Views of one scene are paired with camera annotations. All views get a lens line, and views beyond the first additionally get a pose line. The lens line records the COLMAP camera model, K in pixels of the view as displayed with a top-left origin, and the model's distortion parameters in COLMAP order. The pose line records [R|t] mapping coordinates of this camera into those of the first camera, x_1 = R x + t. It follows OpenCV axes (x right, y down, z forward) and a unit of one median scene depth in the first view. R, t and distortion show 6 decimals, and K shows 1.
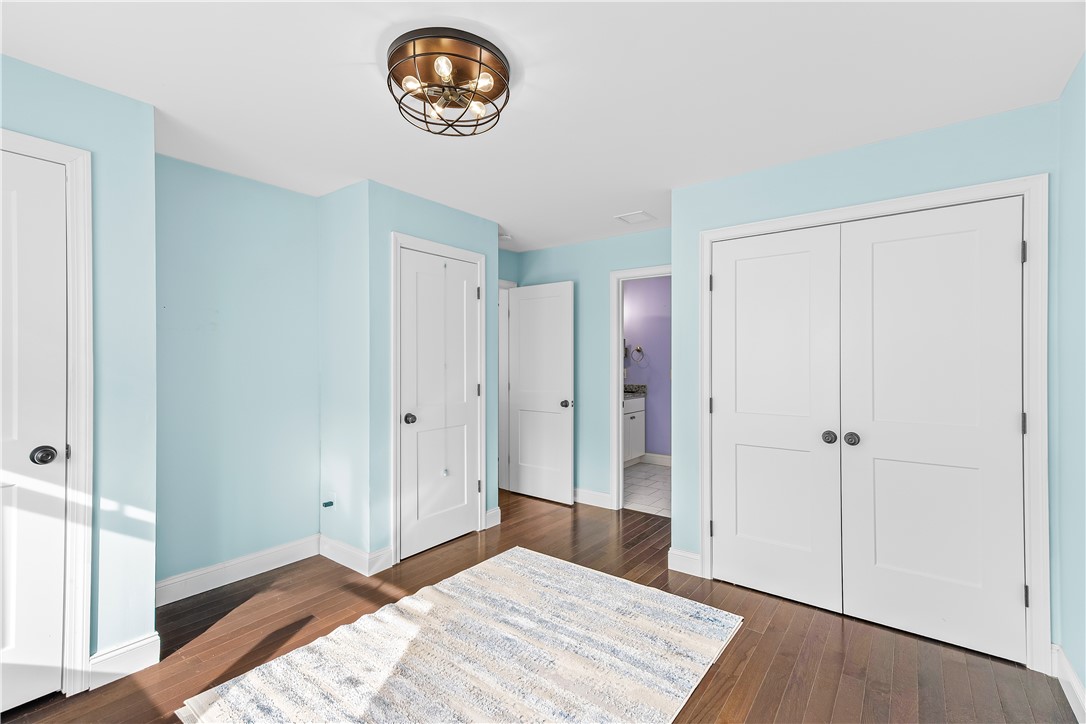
lens RADIAL K [[486.4, 0, 540.9], [0, 486.4, 361.0], [0, 0, 1]] dist [0.021195, 0.000091]
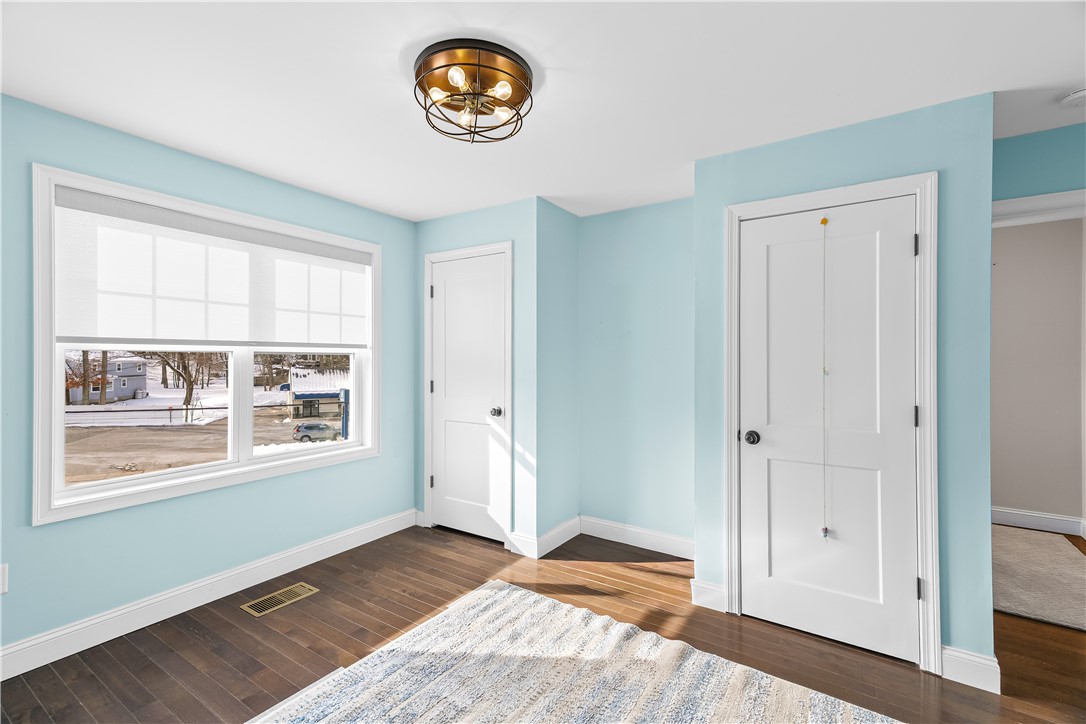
lens RADIAL K [[474.4, 0, 546.1], [0, 474.4, 364.4], [0, 0, 1]] dist [0.021162, 0.000083]
pose [[0.068149, 0.004991, -0.997663, 0.605084], [-0.011771, 0.999922, 0.004198, 0.002724], [0.997606, 0.011458, 0.068202, 0.810054]]
